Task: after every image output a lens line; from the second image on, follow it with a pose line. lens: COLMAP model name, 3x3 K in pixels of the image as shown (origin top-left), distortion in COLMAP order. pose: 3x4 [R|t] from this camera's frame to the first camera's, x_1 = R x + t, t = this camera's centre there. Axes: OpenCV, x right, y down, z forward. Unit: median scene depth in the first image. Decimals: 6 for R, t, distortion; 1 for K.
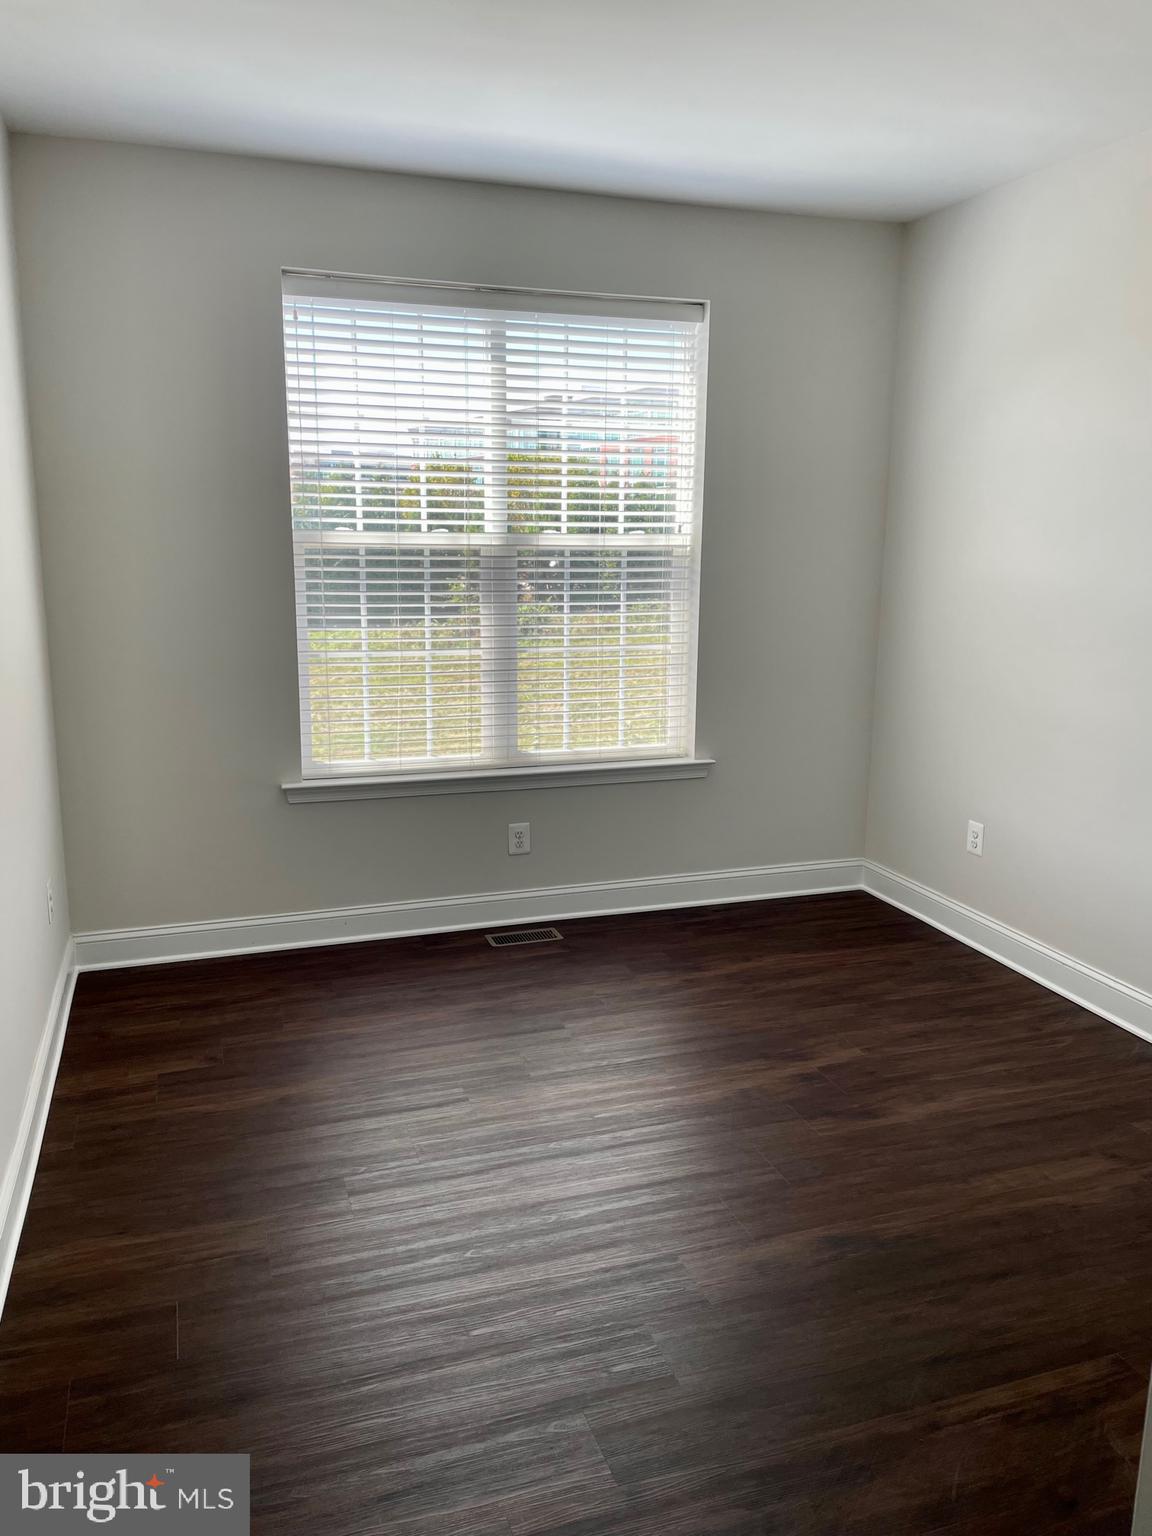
lens RADIAL K [[1155.3, 0, 576.0], [0, 1155.3, 768.0], [0, 0, 1]] dist [0.004057, 0.001325]
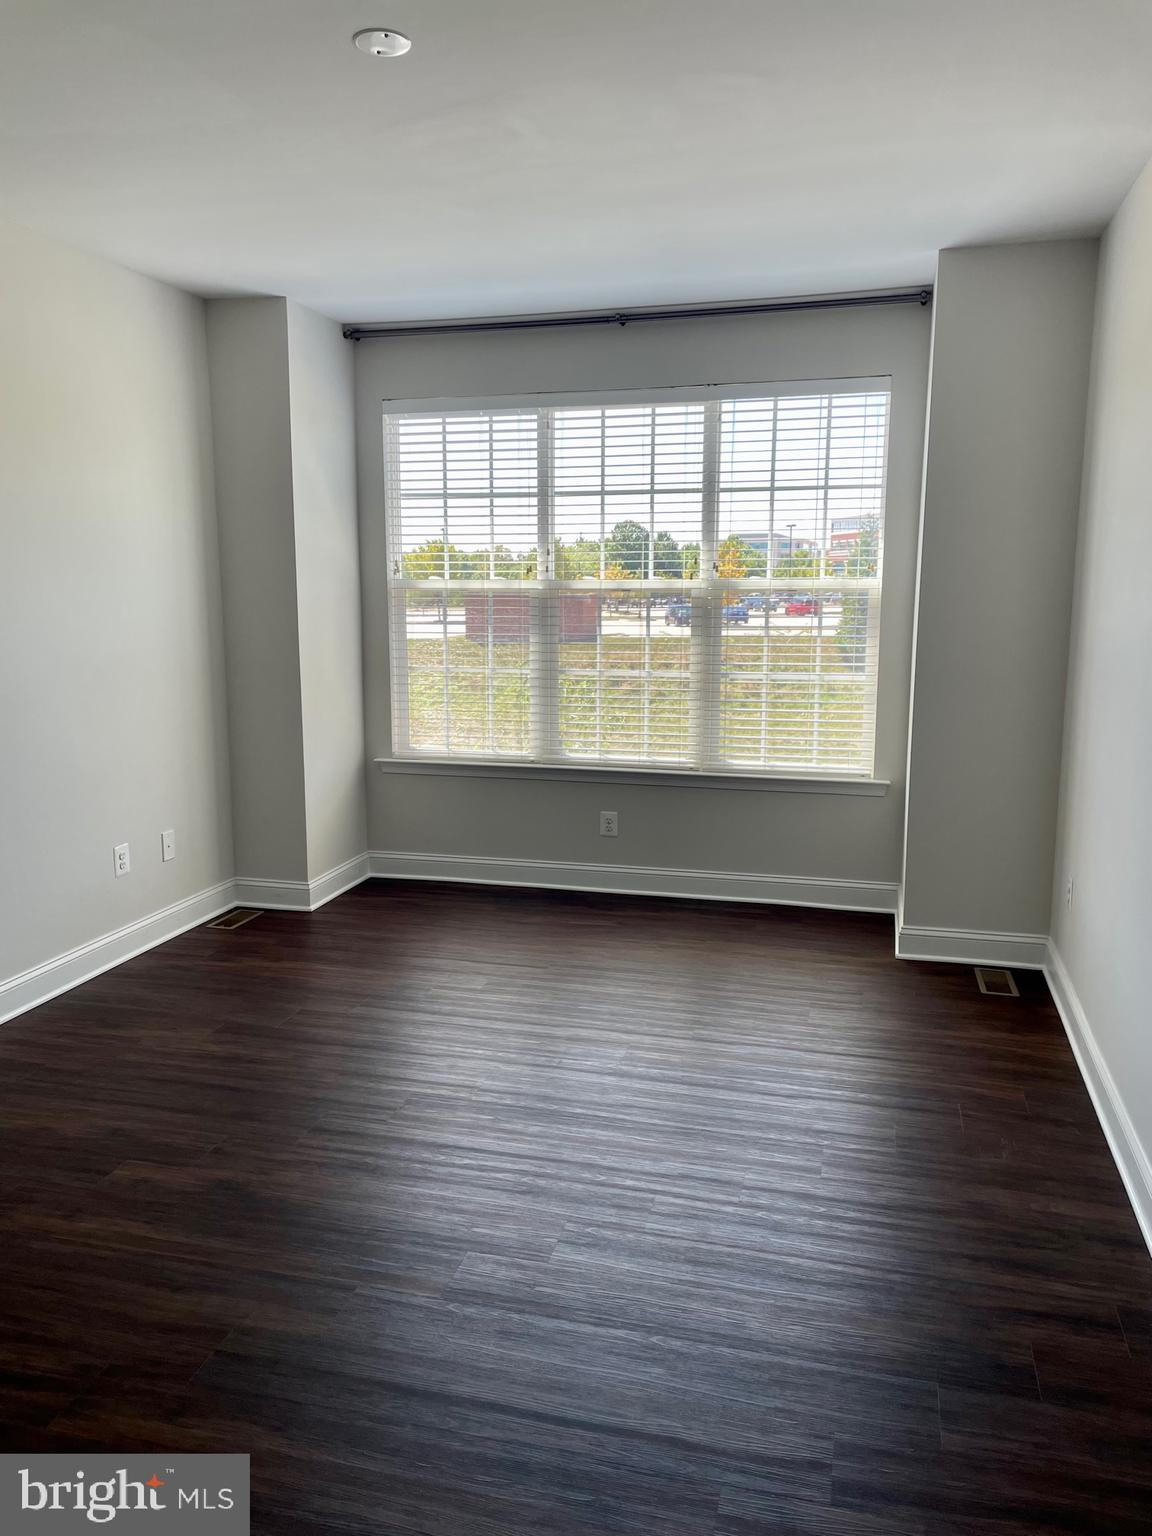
lens RADIAL K [[1155.3, 0, 576.0], [0, 1155.3, 768.0], [0, 0, 1]] dist [0.004057, 0.001325]
pose [[0.828392, 0.088277, -0.553149, 0.589891], [-0.090657, 0.995614, 0.023123, -0.023464], [0.552764, 0.030992, 0.832761, -0.033734]]
